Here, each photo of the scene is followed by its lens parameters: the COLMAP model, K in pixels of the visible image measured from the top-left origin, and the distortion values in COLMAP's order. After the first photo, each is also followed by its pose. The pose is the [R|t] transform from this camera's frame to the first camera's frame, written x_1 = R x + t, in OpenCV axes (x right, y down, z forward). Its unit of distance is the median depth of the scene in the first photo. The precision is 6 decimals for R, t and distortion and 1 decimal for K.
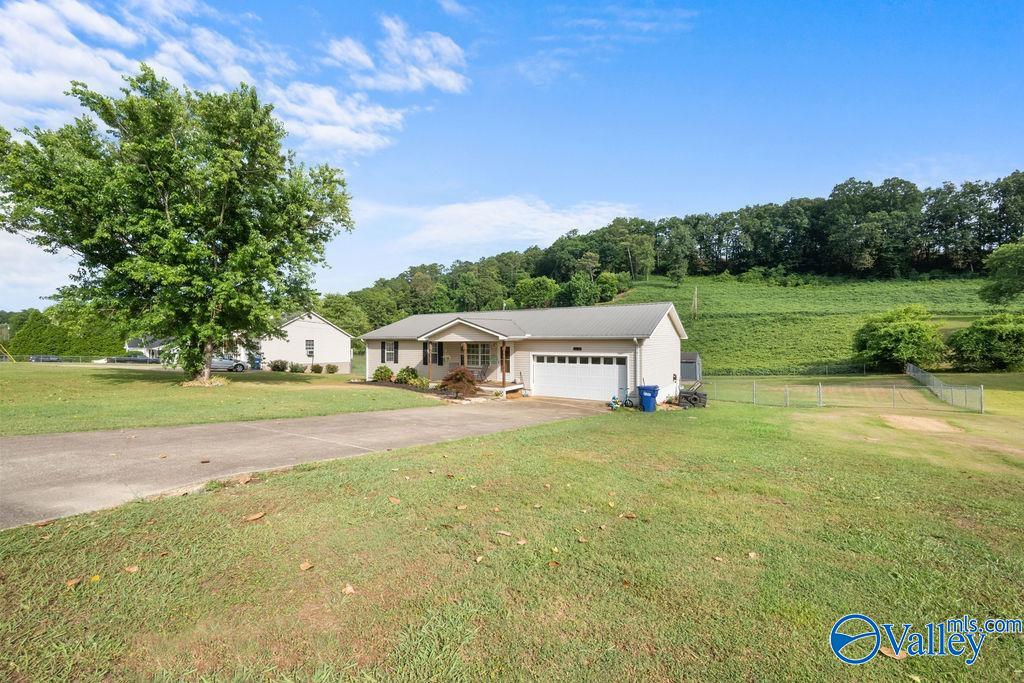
lens RADIAL K [[398.9, 0, 517.1], [0, 398.9, 341.2], [0, 0, 1]] dist [-0.001438, 0.000045]
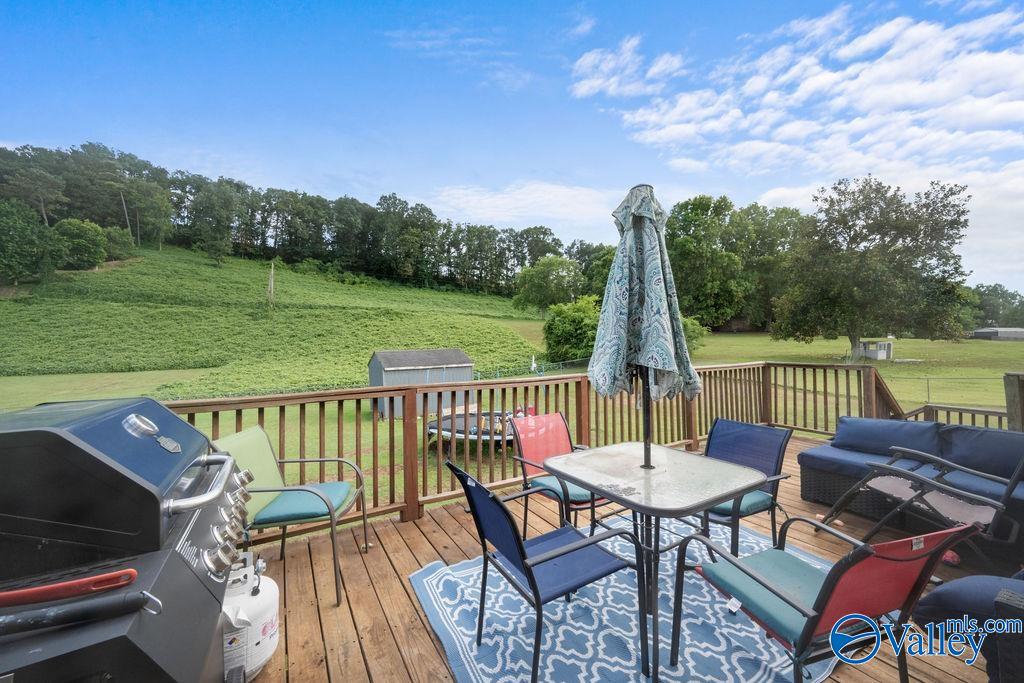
lens RADIAL K [[398.9, 0, 510.4], [0, 398.9, 339.3], [0, 0, 1]] dist [-0.001438, 0.000045]
pose [[0.462866, 0.004098, 0.886419, 0.004900], [0.004216, 0.999968, -0.006824, 0.006495], [-0.886418, 0.006896, 0.462833, 0.196806]]
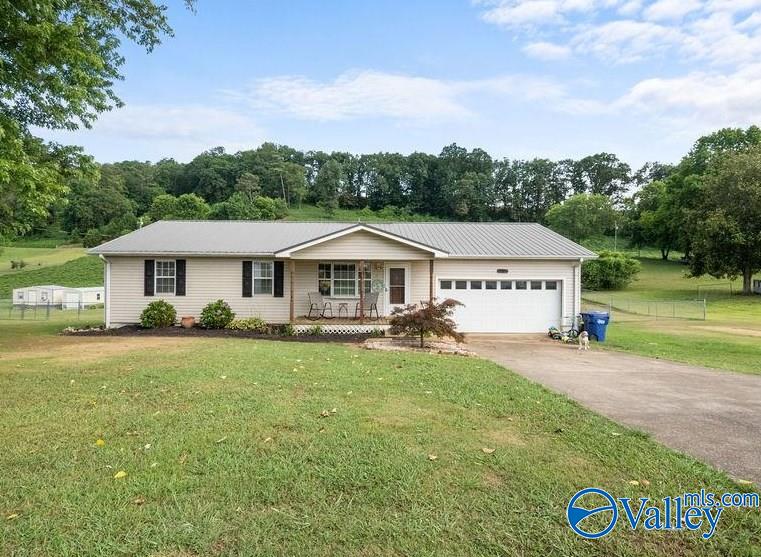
lens RADIAL K [[392.0, 0, 371.3], [0, 392.0, 276.8], [0, 0, 1]] dist [0.000091, -0.000097]
pose [[0.850186, -0.002114, 0.526478, -0.056921], [-0.008795, 0.999795, 0.018218, 0.002149], [-0.526409, -0.020119, 0.849993, 0.053725]]
